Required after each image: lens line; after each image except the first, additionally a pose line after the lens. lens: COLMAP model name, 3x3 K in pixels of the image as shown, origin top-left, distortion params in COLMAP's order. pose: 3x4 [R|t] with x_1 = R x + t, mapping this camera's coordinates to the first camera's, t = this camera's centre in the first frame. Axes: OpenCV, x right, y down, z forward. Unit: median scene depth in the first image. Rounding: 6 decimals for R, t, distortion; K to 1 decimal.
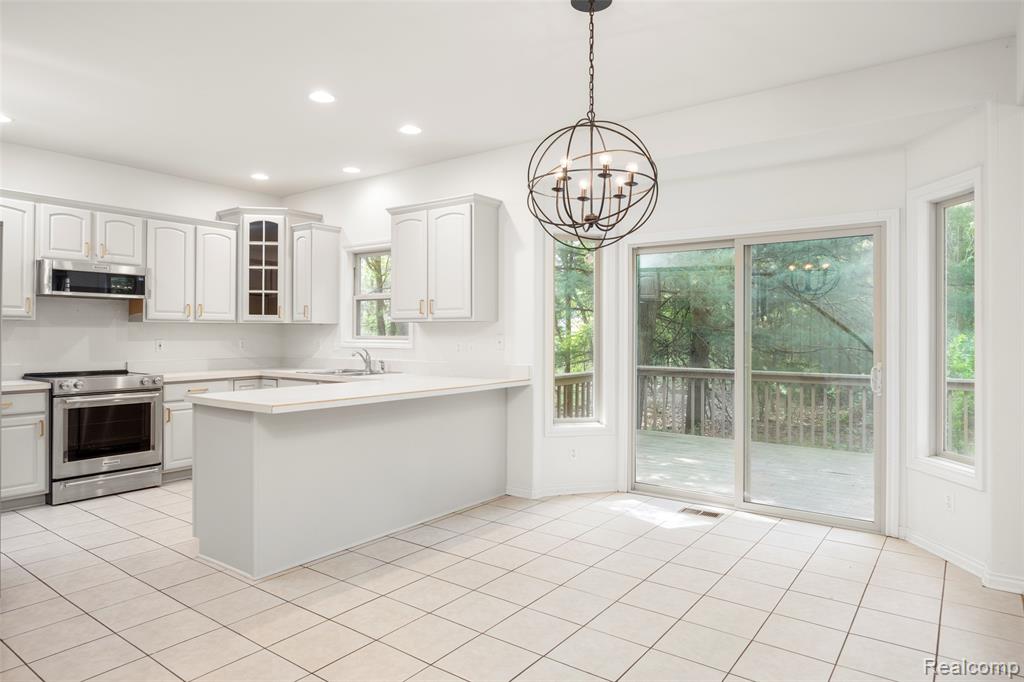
lens RADIAL K [[620.2, 0, 512.9], [0, 620.2, 332.0], [0, 0, 1]] dist [0.006463, 0.001531]
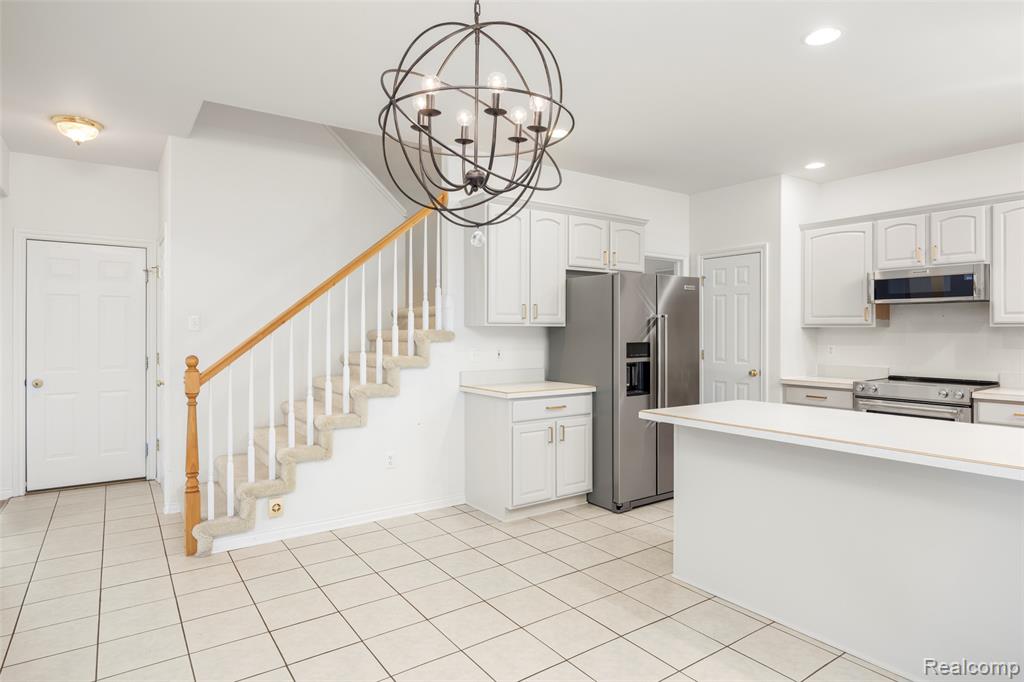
lens RADIAL K [[569.8, 0, 514.3], [0, 569.8, 334.9], [0, 0, 1]] dist [0.000897, 0.000072]
pose [[-0.317244, 0.004391, -0.948334, 0.398334], [0.001894, 0.999990, 0.003996, -0.010424], [0.948342, -0.000529, -0.317250, 0.711589]]
